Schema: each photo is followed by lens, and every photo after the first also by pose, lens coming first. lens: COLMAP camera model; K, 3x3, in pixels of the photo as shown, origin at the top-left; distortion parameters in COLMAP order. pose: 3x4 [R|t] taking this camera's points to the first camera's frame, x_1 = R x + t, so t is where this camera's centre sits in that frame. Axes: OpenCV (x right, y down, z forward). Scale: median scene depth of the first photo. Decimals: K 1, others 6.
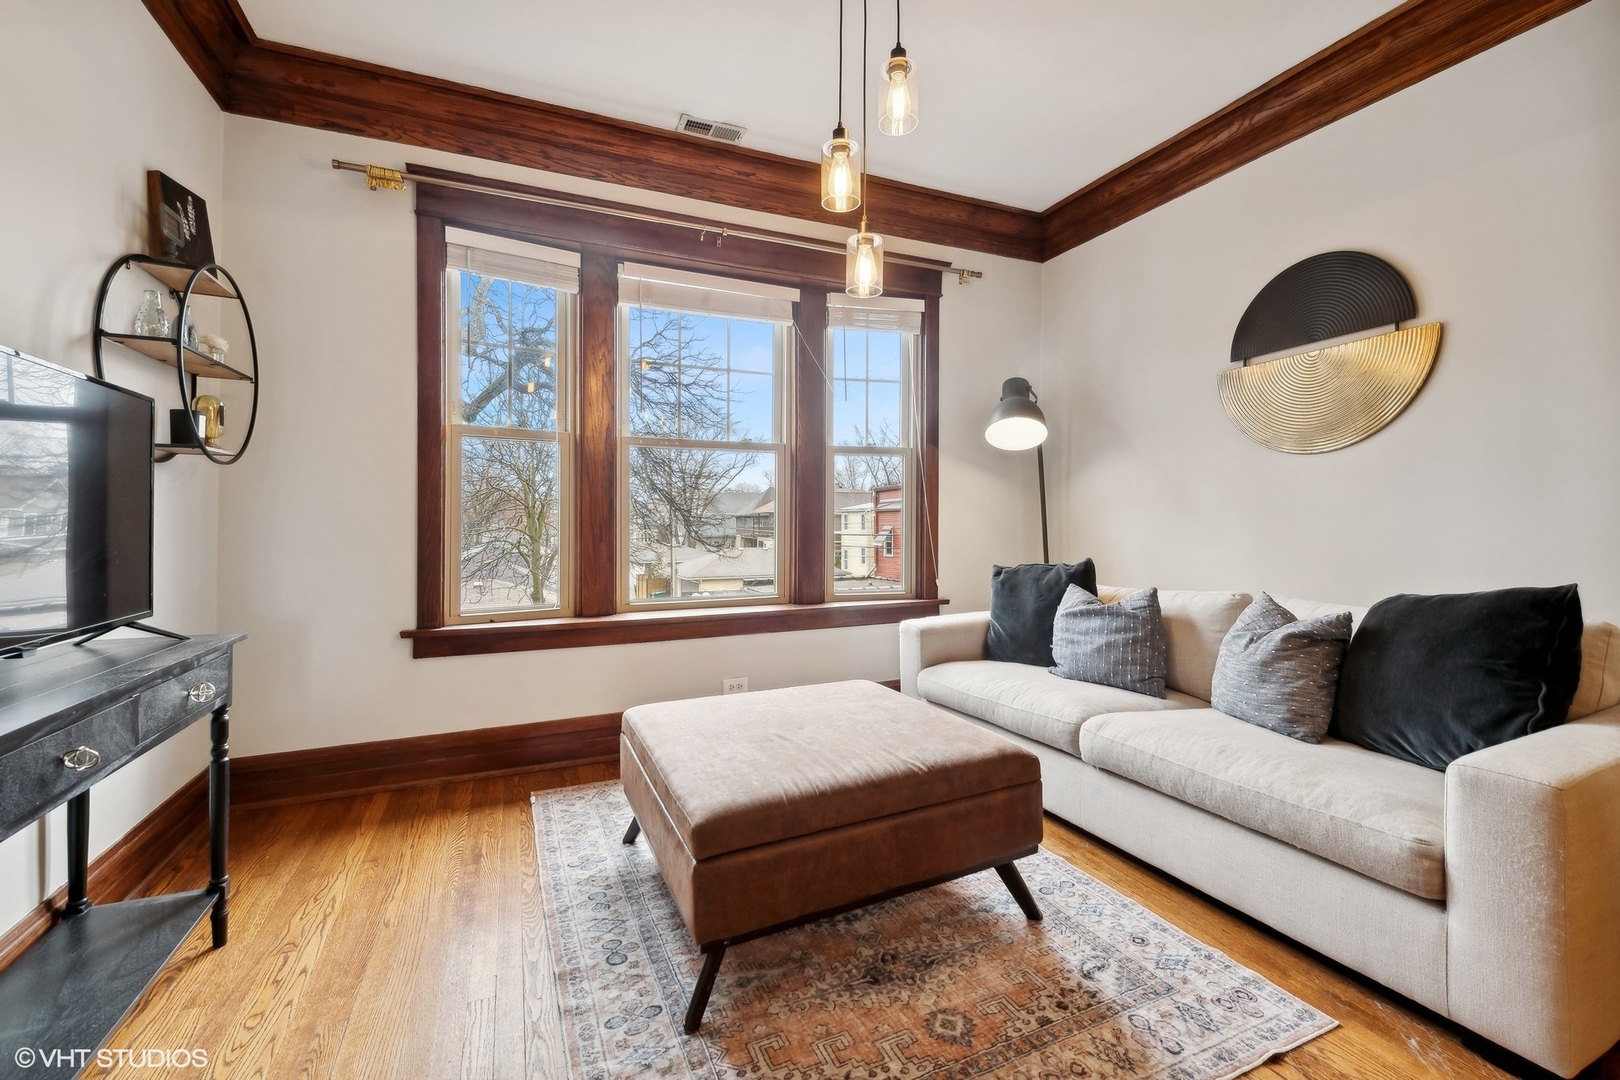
lens RADIAL K [[703.3, 0, 812.0], [0, 703.3, 502.9], [0, 0, 1]] dist [0.009078, -0.000191]
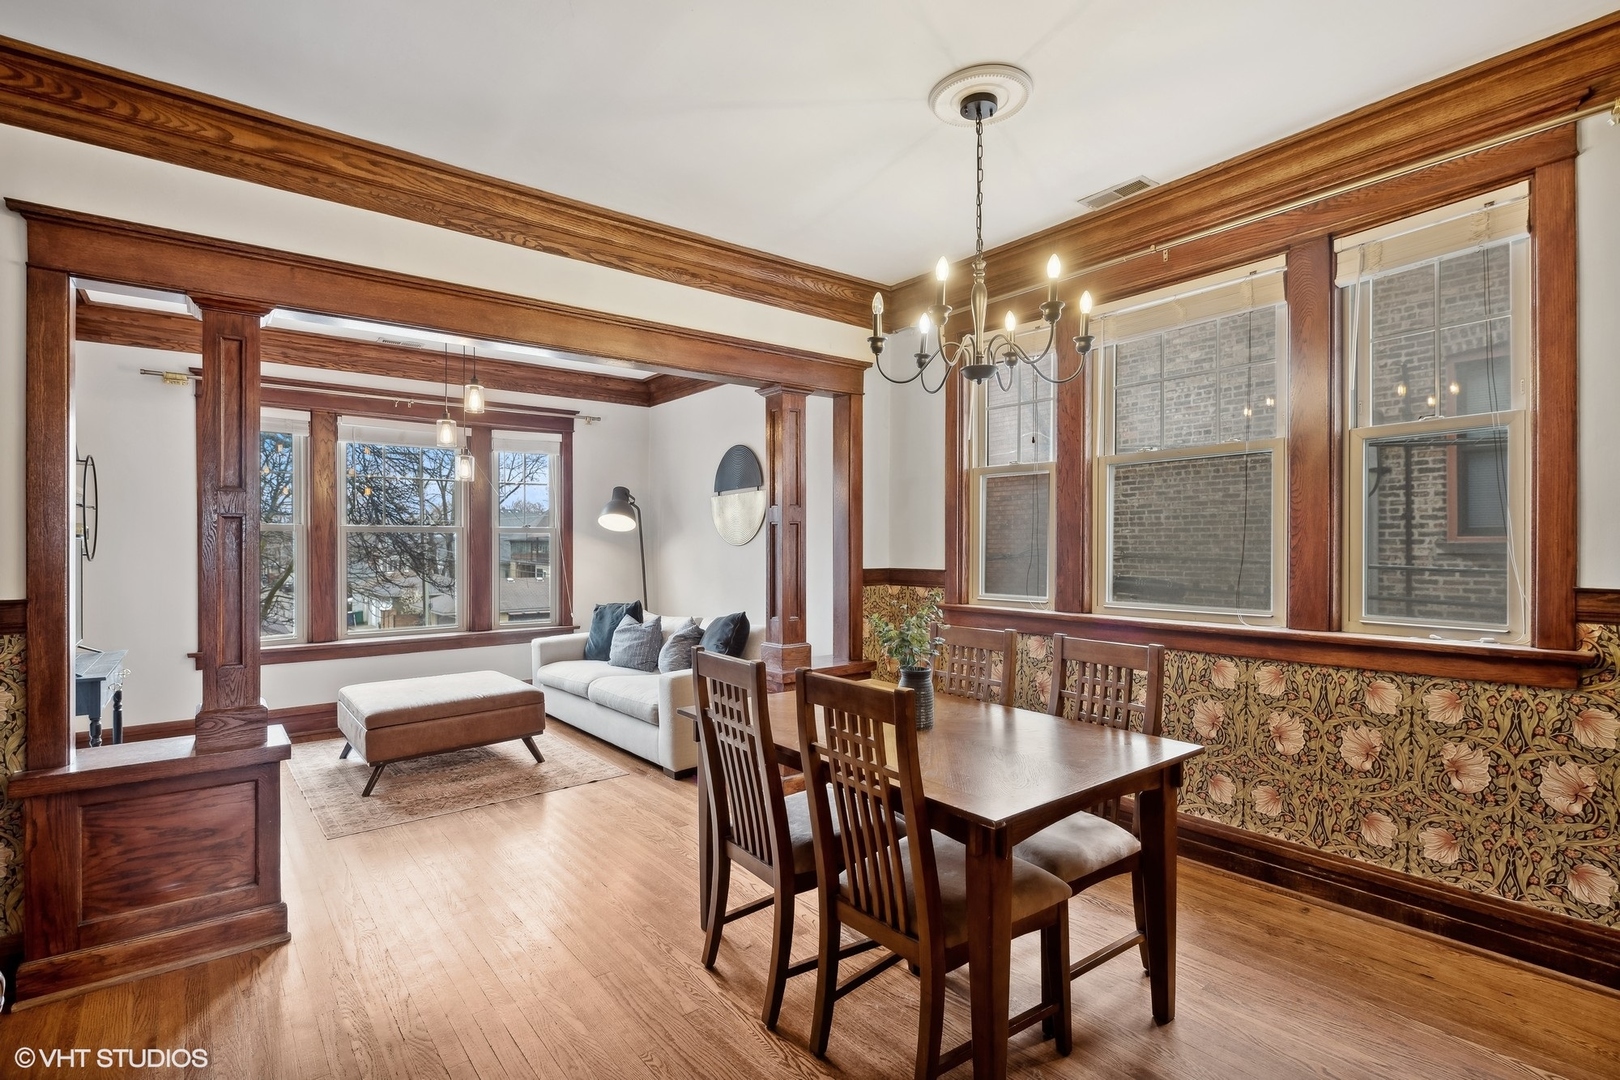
lens RADIAL K [[771.5, 0, 817.6], [0, 771.5, 542.5], [0, 0, 1]] dist [0.006076, -0.002882]
pose [[0.964513, 0.001370, 0.264031, 0.350015], [-0.007337, 0.999739, 0.021616, -0.123736], [-0.263932, -0.022786, 0.964272, -1.099930]]
